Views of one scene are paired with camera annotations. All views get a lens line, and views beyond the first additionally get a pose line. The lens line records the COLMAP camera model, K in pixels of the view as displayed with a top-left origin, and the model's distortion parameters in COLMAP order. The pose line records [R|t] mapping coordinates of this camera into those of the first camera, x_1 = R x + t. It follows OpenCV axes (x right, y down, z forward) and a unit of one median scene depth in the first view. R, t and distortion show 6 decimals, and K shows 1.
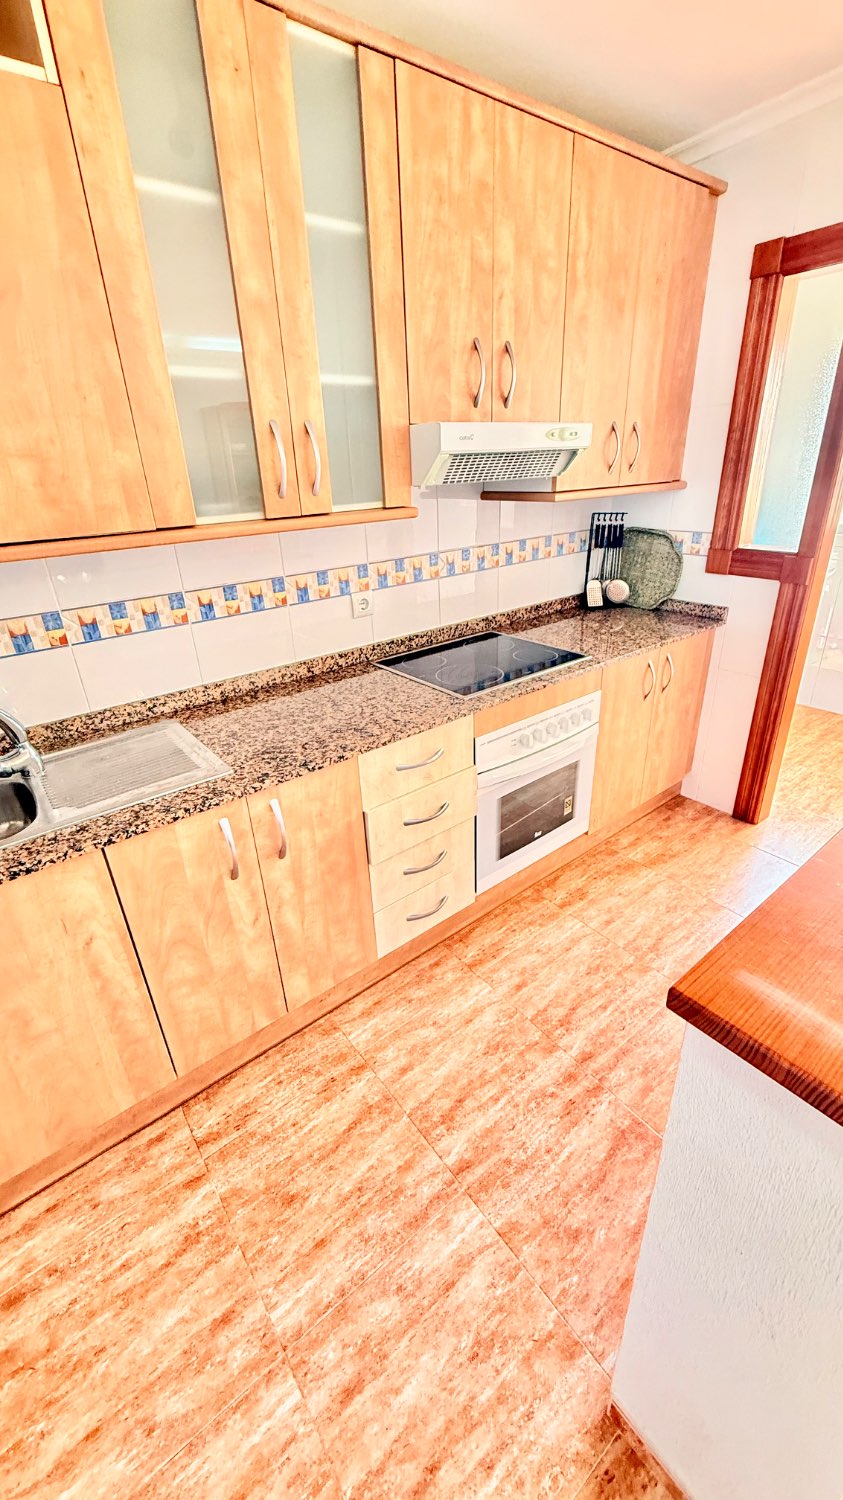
lens RADIAL K [[596.9, 0, 425.0], [0, 596.9, 740.4], [0, 0, 1]] dist [-0.000280, 0.000272]
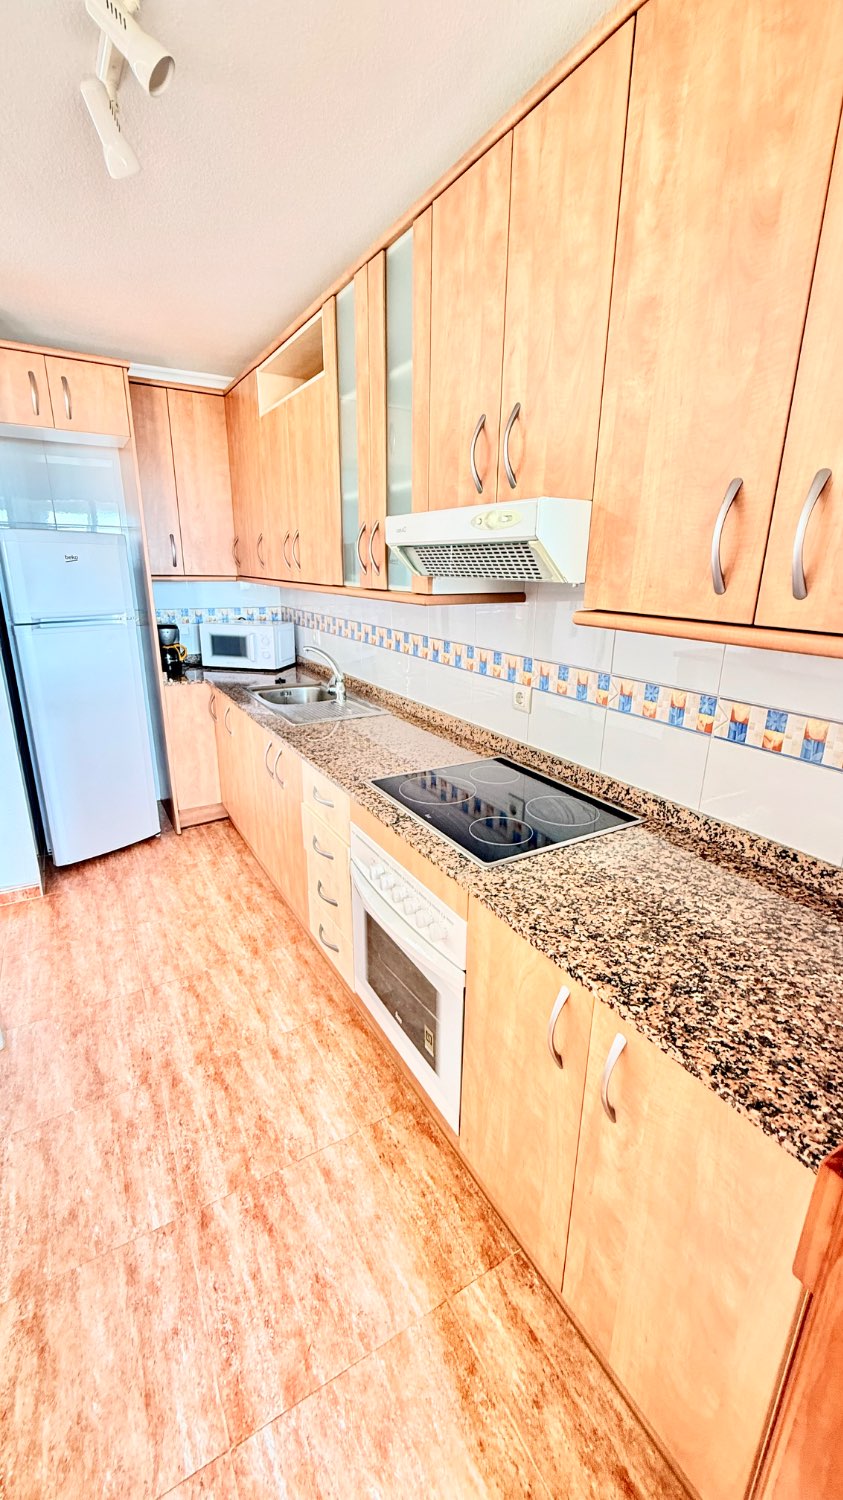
lens RADIAL K [[596.9, 0, 423.6], [0, 596.9, 741.3], [0, 0, 1]] dist [-0.000280, 0.000272]
pose [[-0.131631, 0.320395, -0.938094, 0.948107], [-0.425028, 0.836689, 0.345401, -0.502509], [0.895558, 0.444182, 0.026042, 1.021119]]
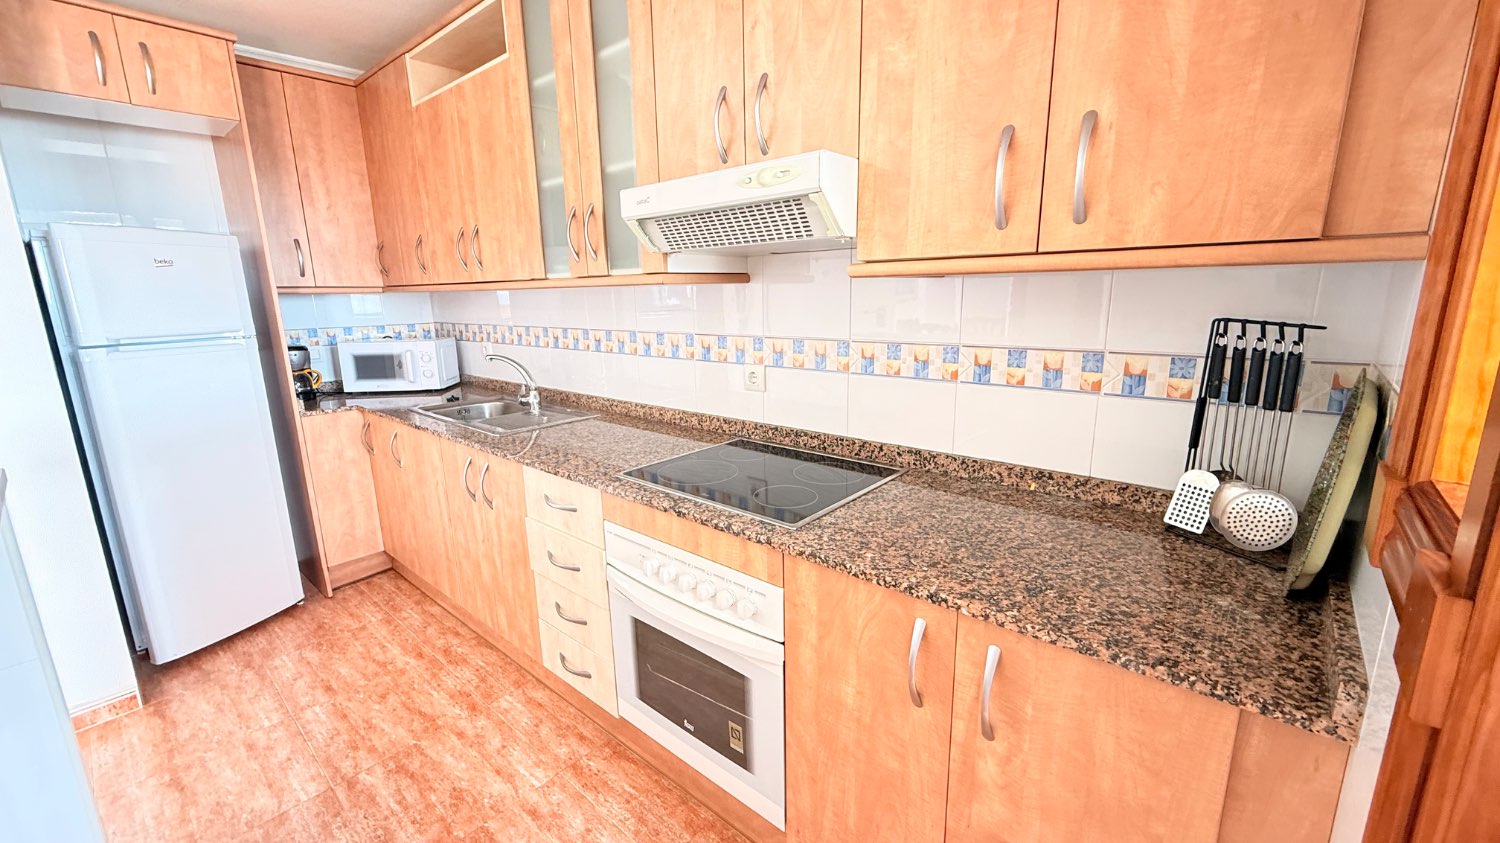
lens RADIAL K [[596.9, 0, 744.2], [0, 596.9, 417.9], [0, 0, 1]] dist [-0.000280, 0.000272]
pose [[0.185910, 0.241350, -0.952464, 0.934079], [-0.402356, 0.903062, 0.150296, -0.358471], [0.896408, 0.355288, 0.264997, 0.894066]]
